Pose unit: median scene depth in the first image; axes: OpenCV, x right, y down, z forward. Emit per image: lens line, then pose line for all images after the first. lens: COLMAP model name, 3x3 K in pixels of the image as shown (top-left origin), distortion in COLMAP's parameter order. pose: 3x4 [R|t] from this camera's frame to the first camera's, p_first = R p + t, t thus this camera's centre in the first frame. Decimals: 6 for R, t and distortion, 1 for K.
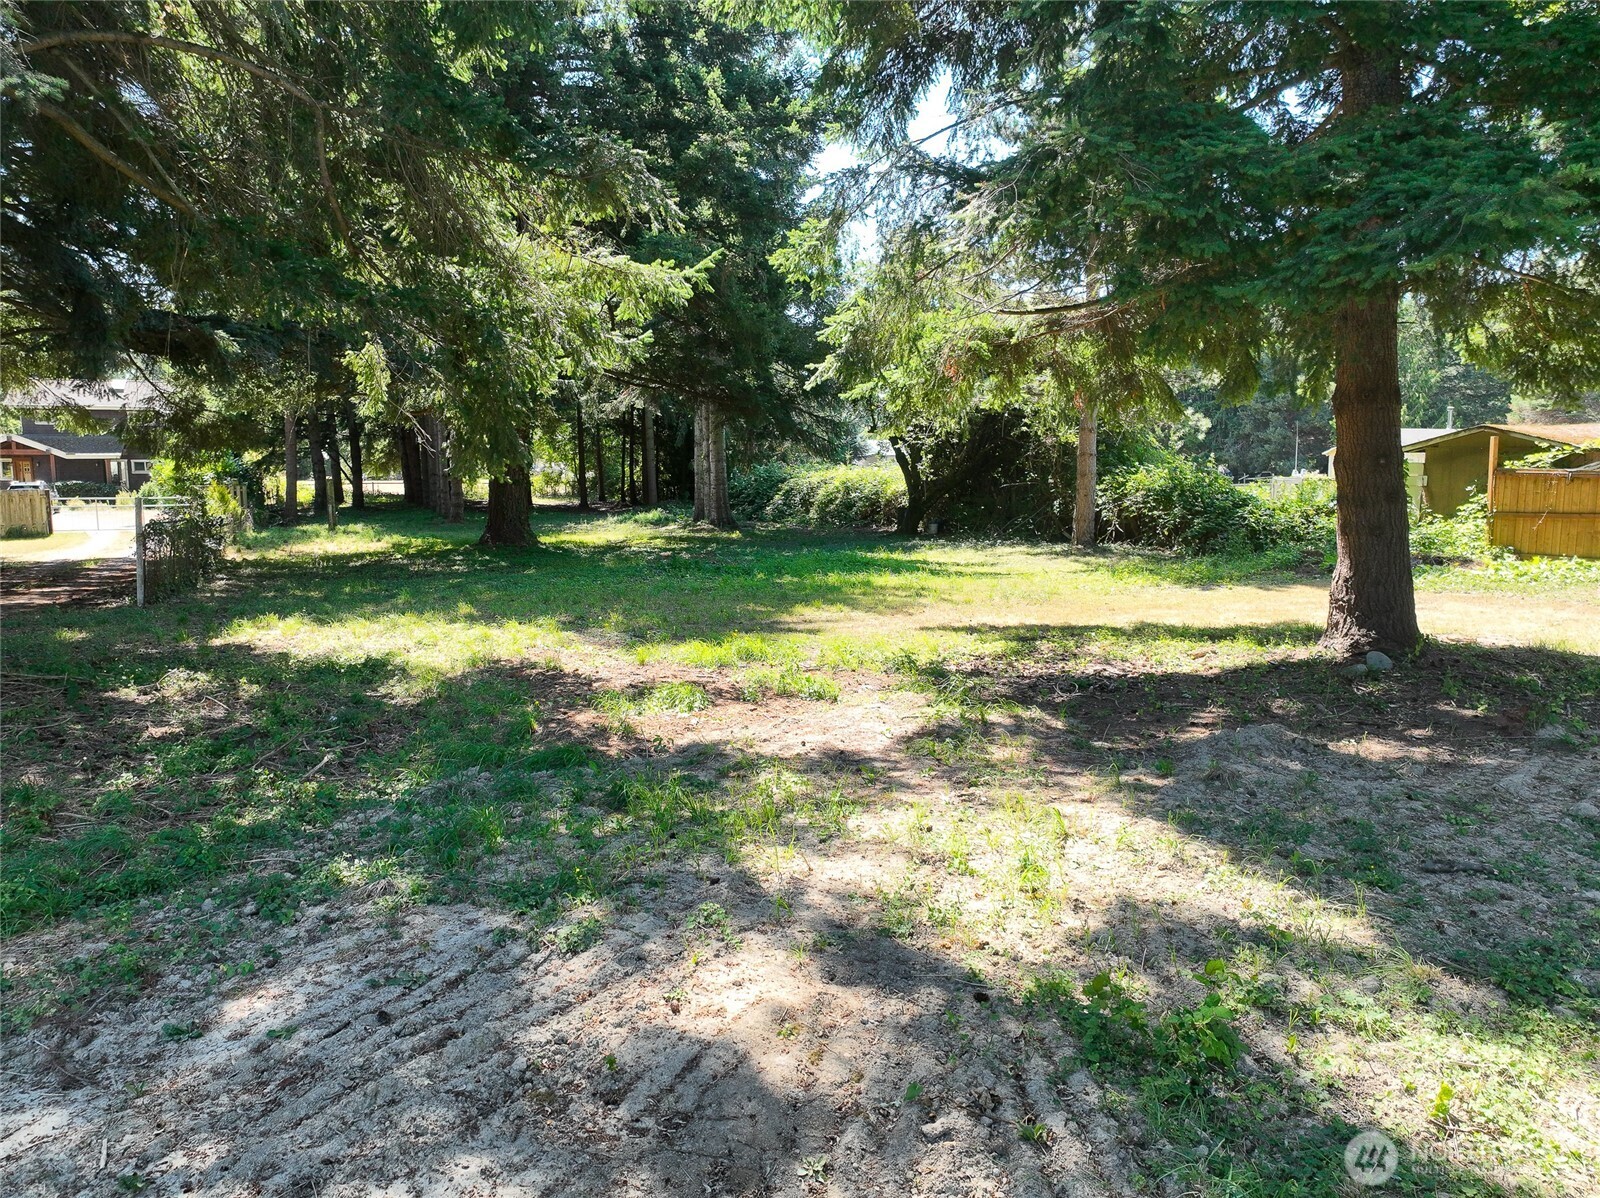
lens RADIAL K [[1129.9, 0, 800.0], [0, 1129.9, 599.0], [0, 0, 1]] dist [0.002645, 0.003317]
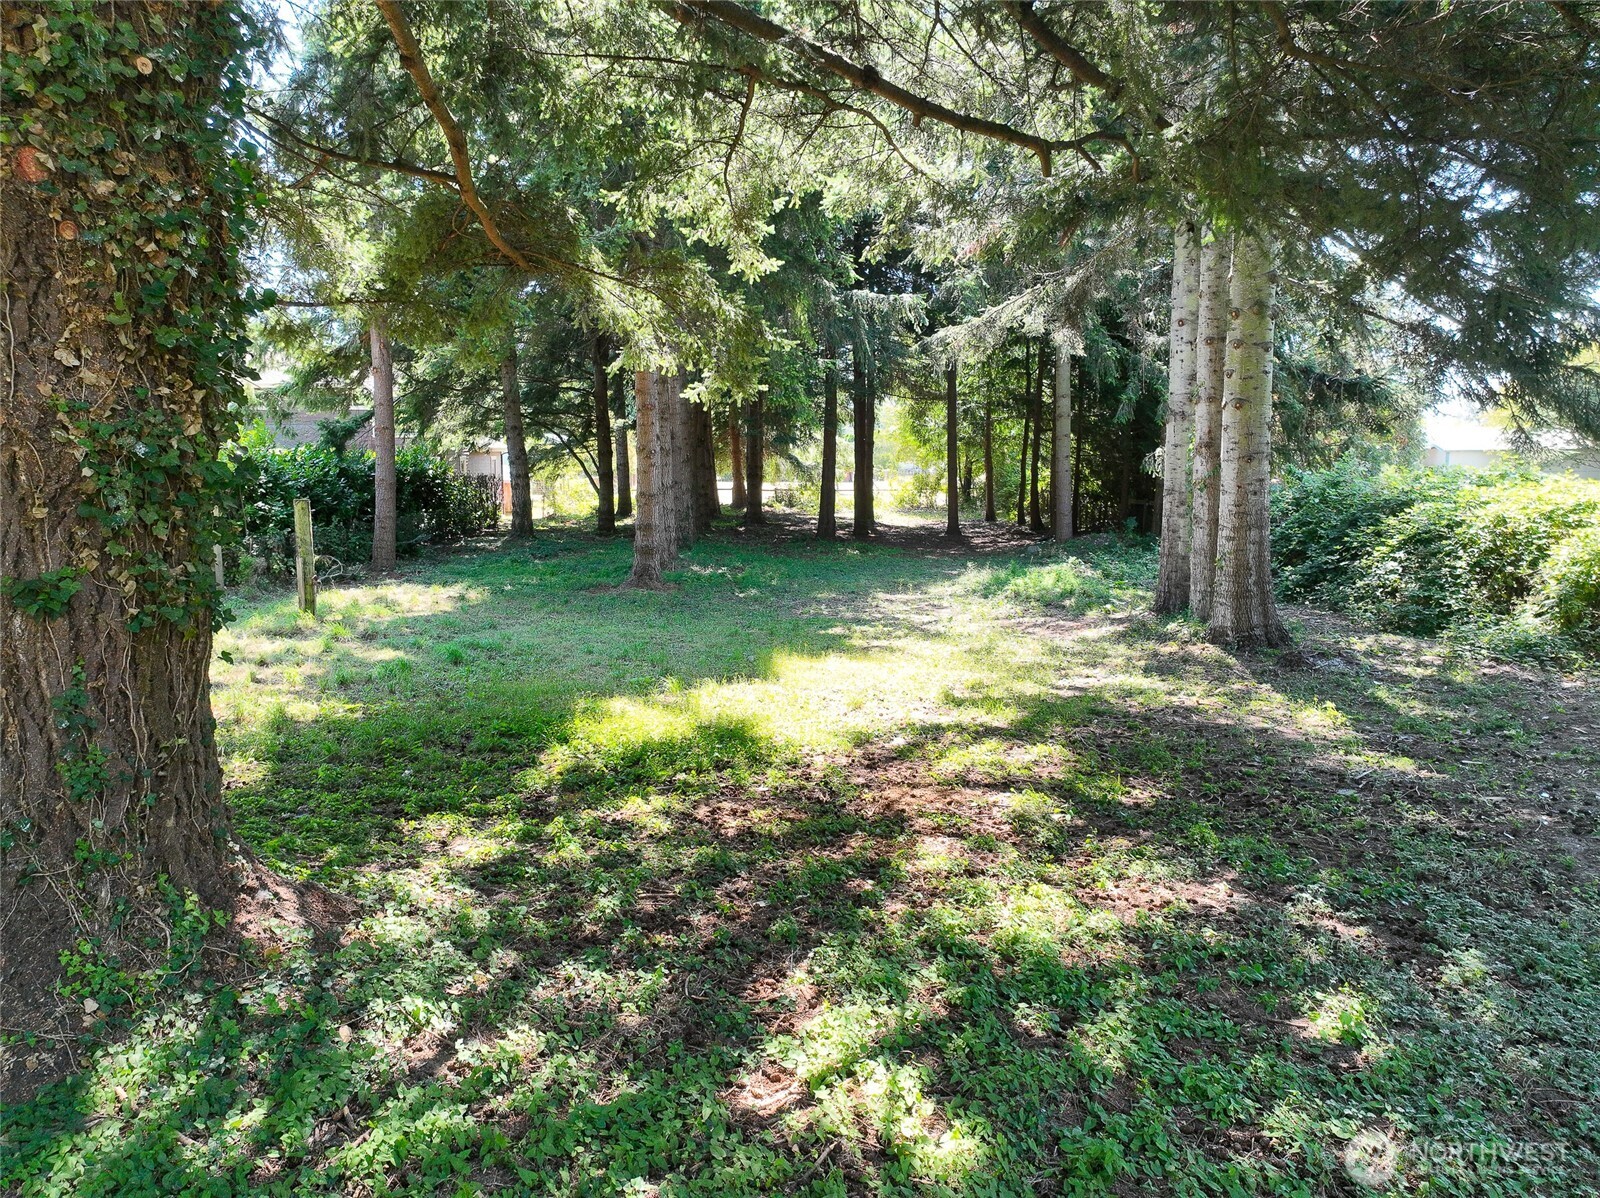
lens RADIAL K [[1115.6, 0, 796.5], [0, 1115.6, 623.7], [0, 0, 1]] dist [0.003192, -0.000234]
pose [[0.930066, 0.056426, -0.363033, -0.118313], [-0.047760, 0.998320, 0.032811, -0.123123], [0.364274, -0.013178, 0.931199, 1.020875]]
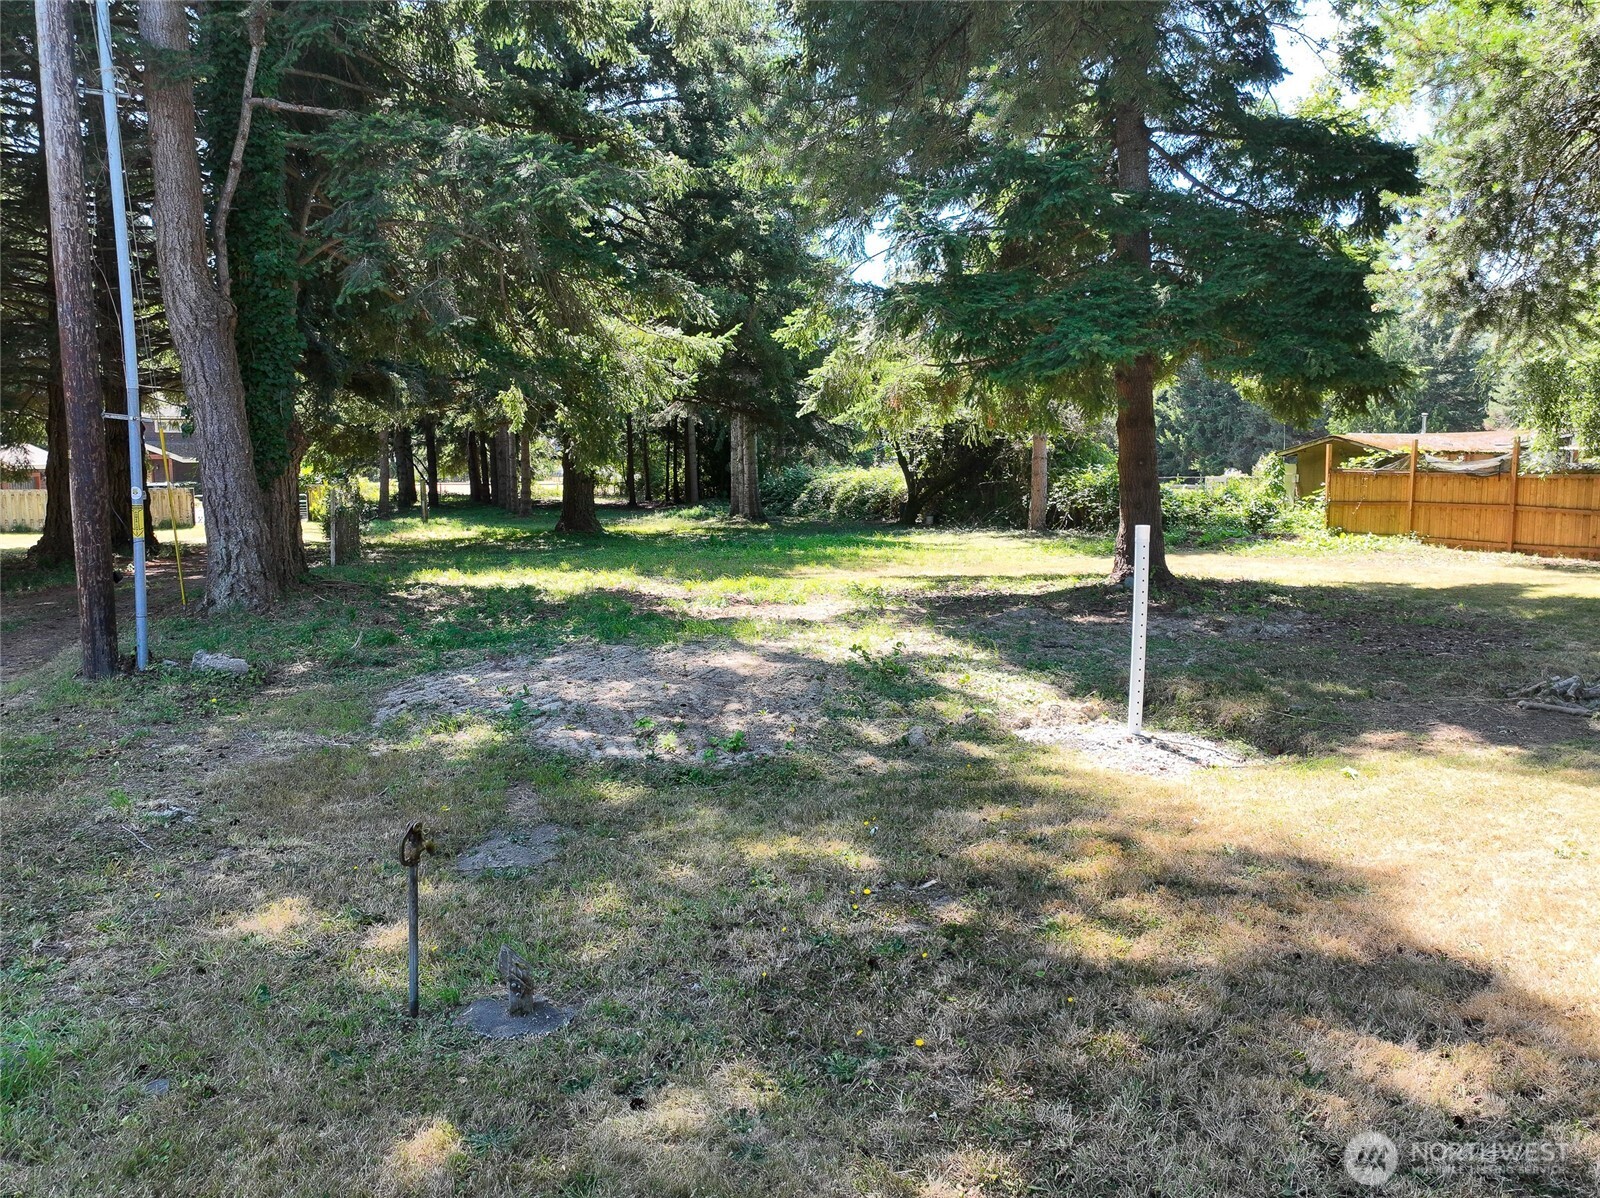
lens RADIAL K [[1115.6, 0, 796.5], [0, 1115.6, 623.7], [0, 0, 1]] dist [0.003192, -0.000234]
pose [[0.999299, 0.004749, -0.037137, 0.028354], [-0.003980, 0.999777, 0.020740, 0.029489], [0.037228, -0.020577, 0.999095, -0.235293]]
